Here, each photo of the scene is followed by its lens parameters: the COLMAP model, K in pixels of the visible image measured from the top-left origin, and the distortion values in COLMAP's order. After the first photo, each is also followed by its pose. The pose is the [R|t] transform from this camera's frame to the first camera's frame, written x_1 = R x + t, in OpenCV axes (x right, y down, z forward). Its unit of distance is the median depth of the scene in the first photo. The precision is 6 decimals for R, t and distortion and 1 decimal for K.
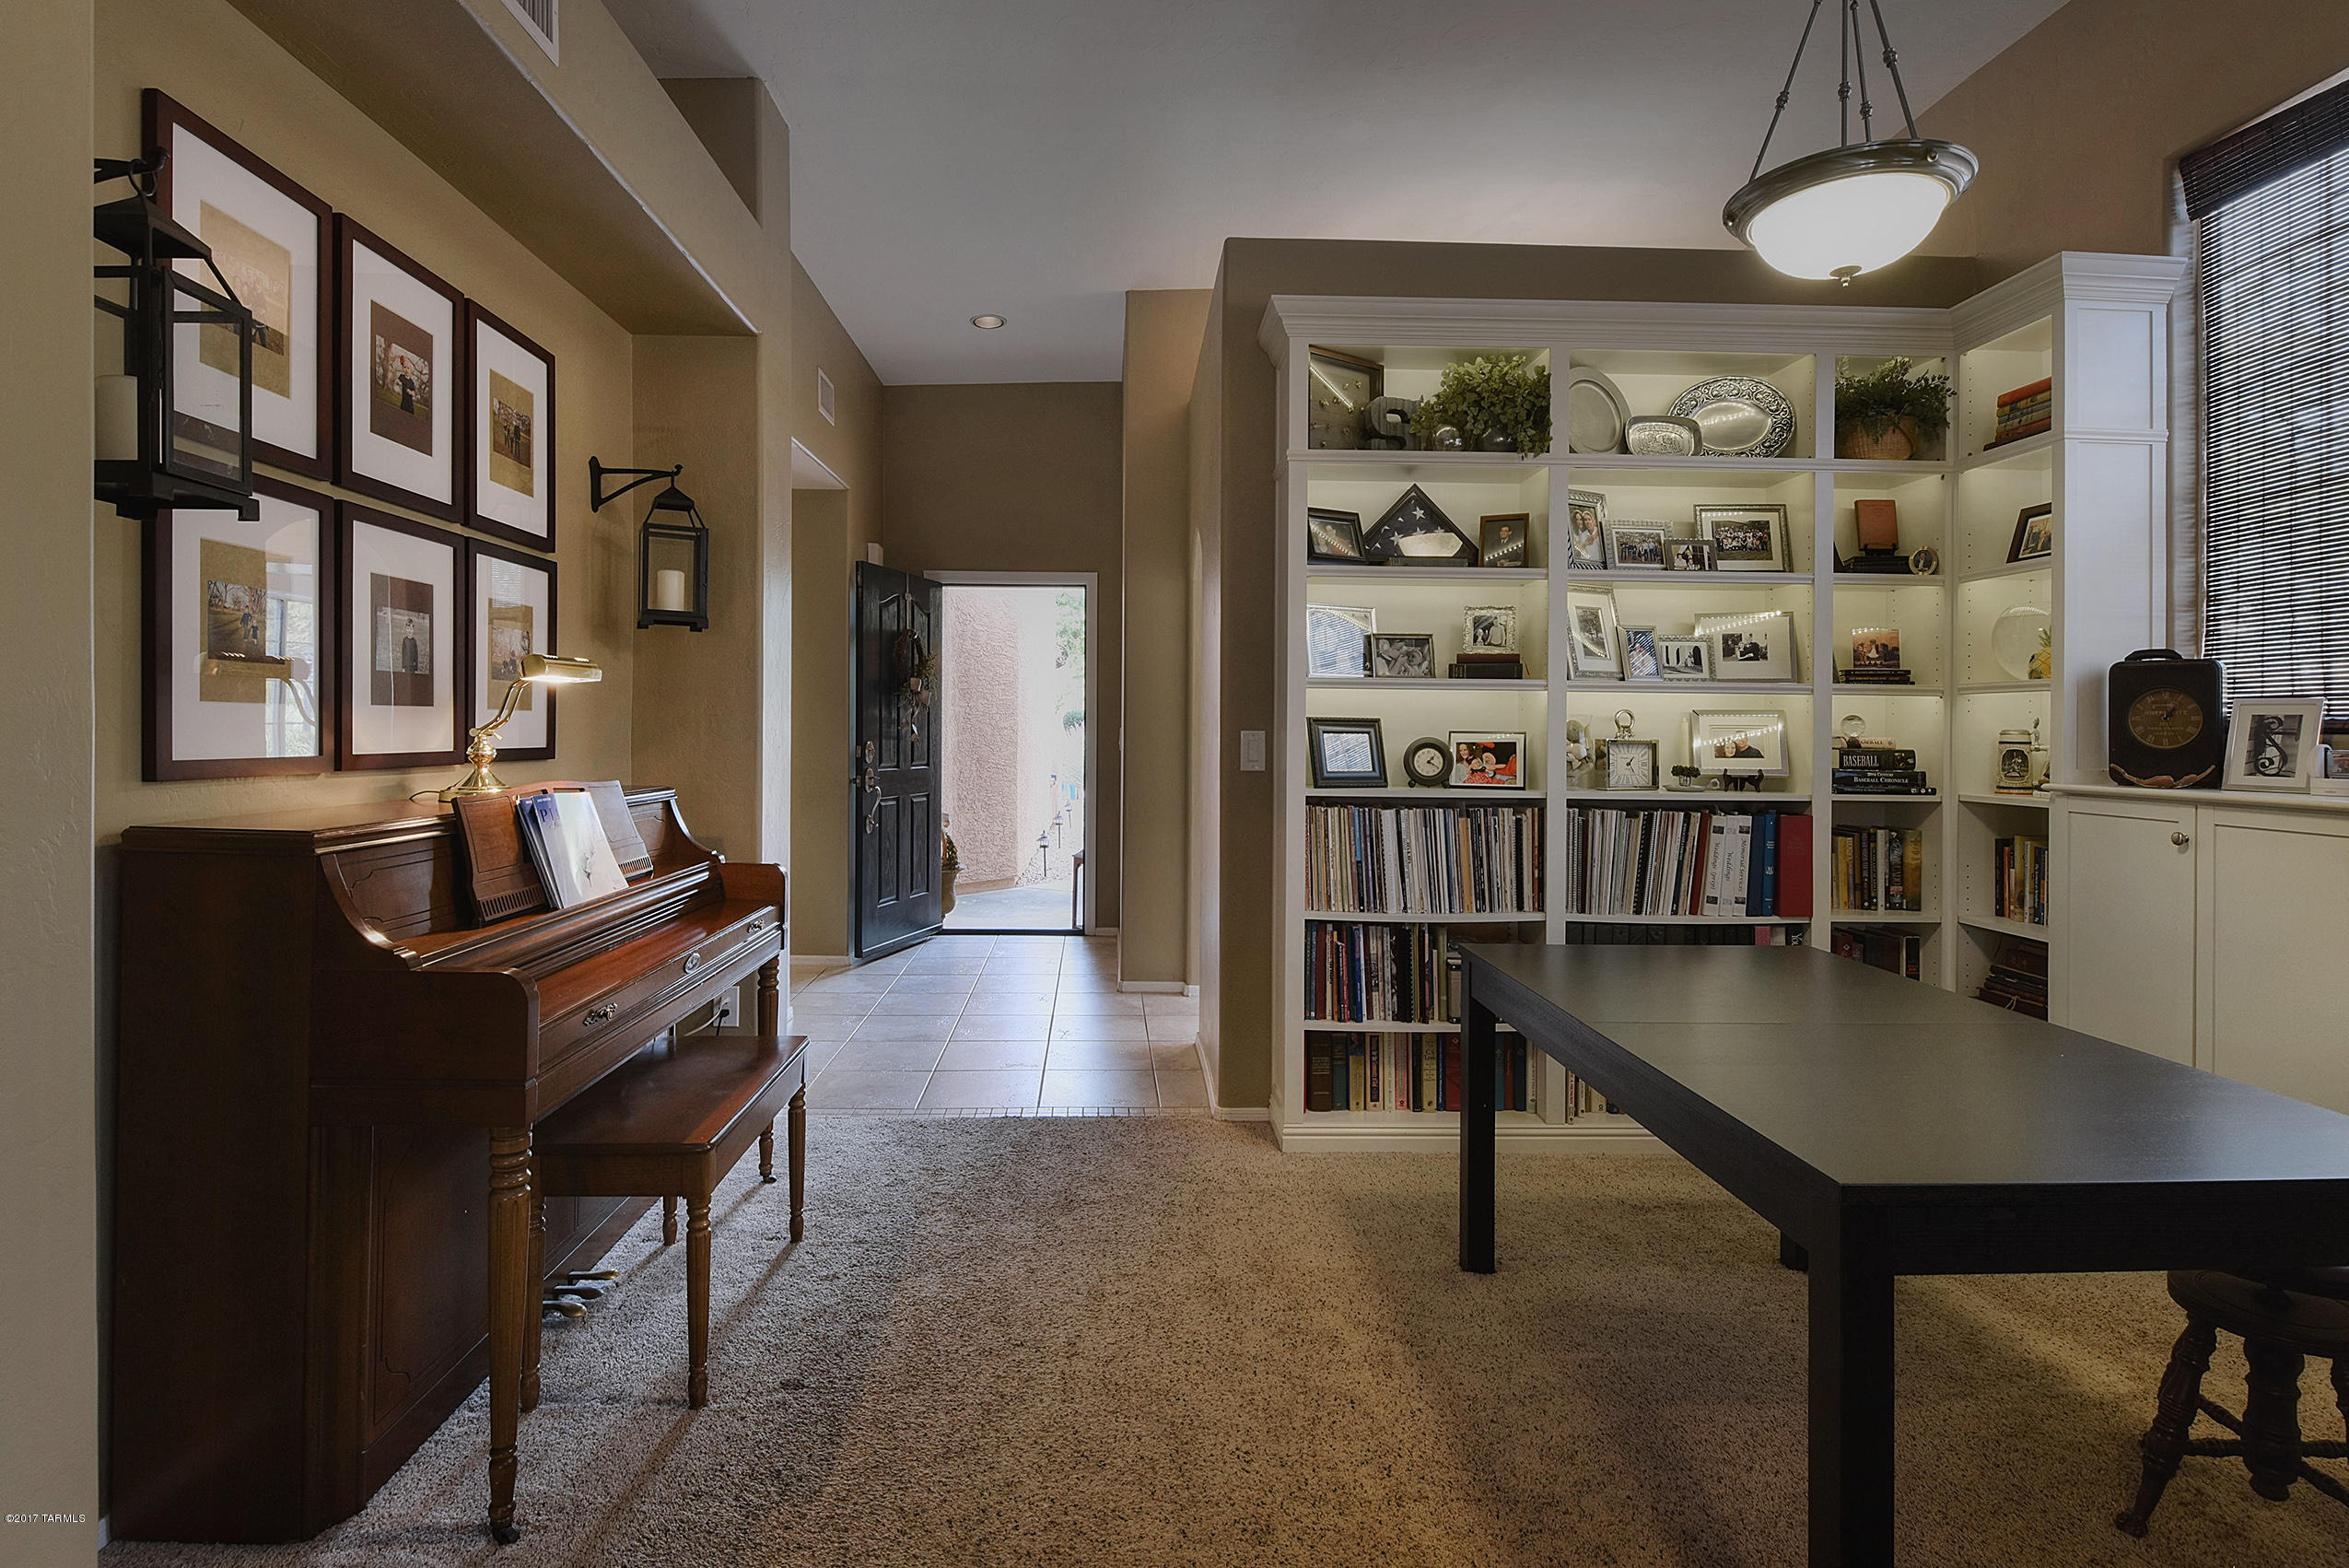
lens RADIAL K [[1088.0, 0, 1133.4], [0, 1088.0, 713.1], [0, 0, 1]] dist [0.001589, -0.009188]
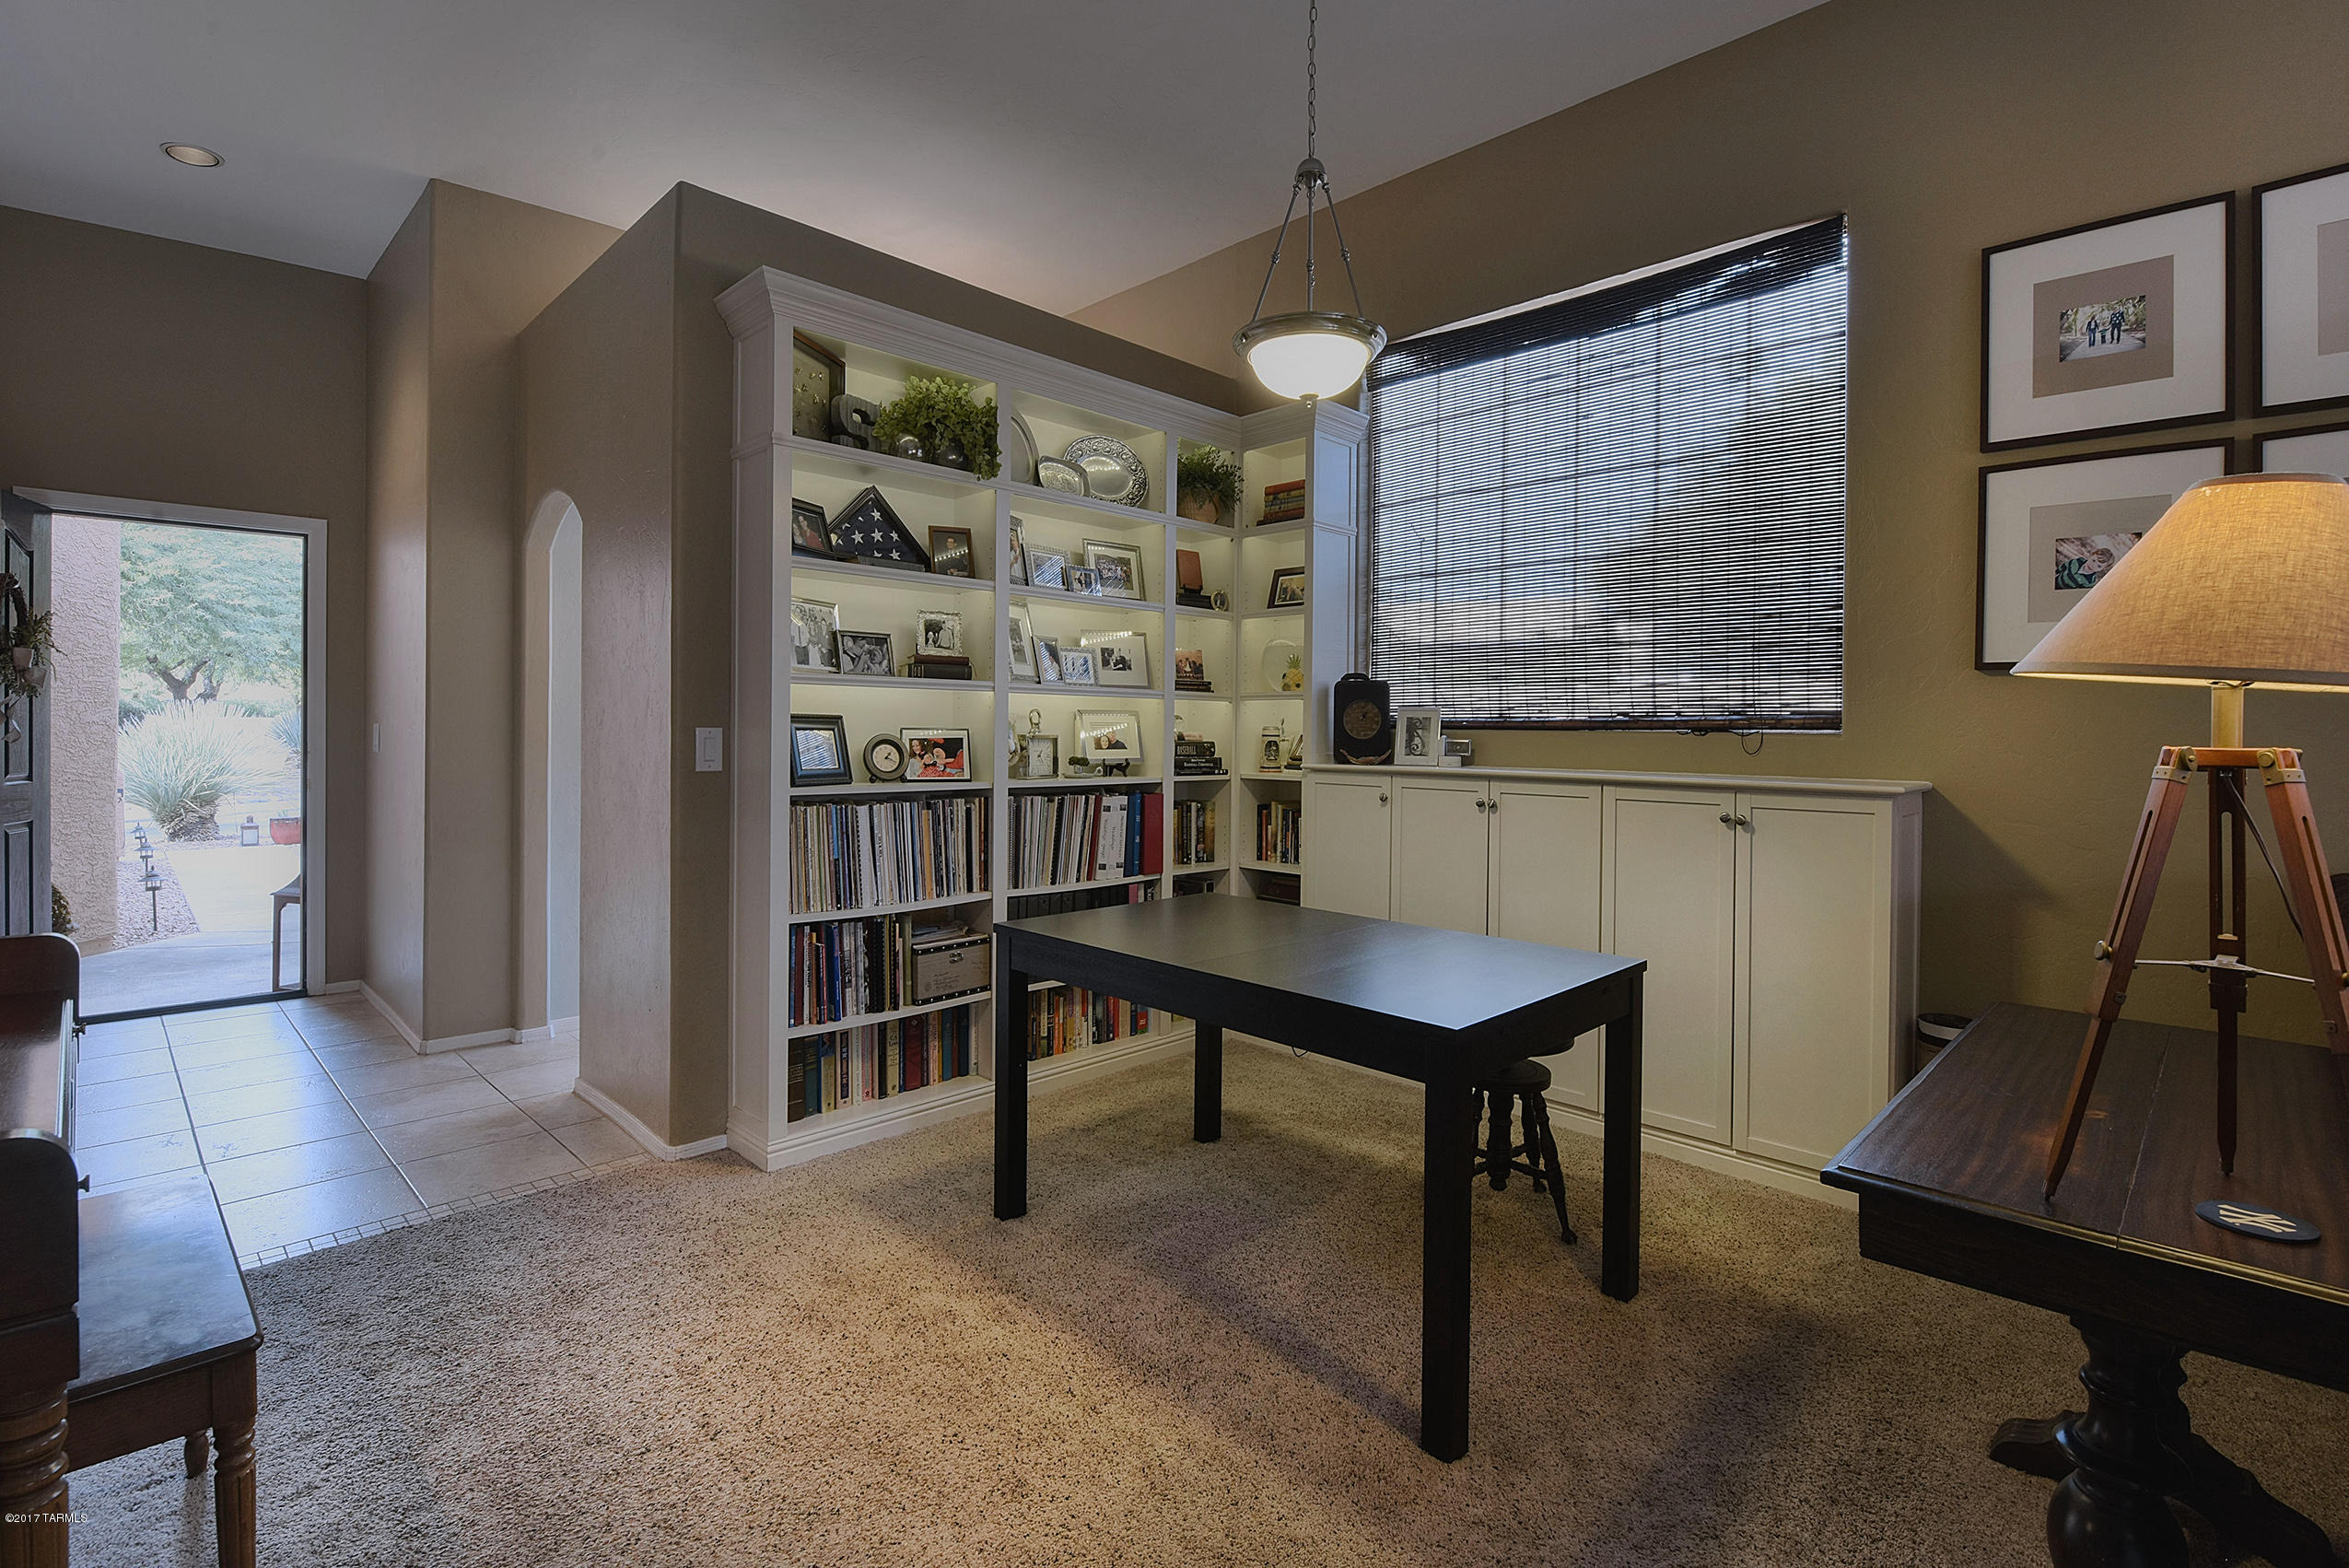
lens RADIAL K [[1094.8, 0, 1171.9], [0, 1094.8, 709.2], [0, 0, 1]] dist [0.001560, -0.013949]
pose [[0.719997, 0.010317, 0.693901, -0.260312], [-0.011485, 0.999930, -0.002951, -0.001112], [-0.693883, -0.005845, 0.720065, 0.067492]]
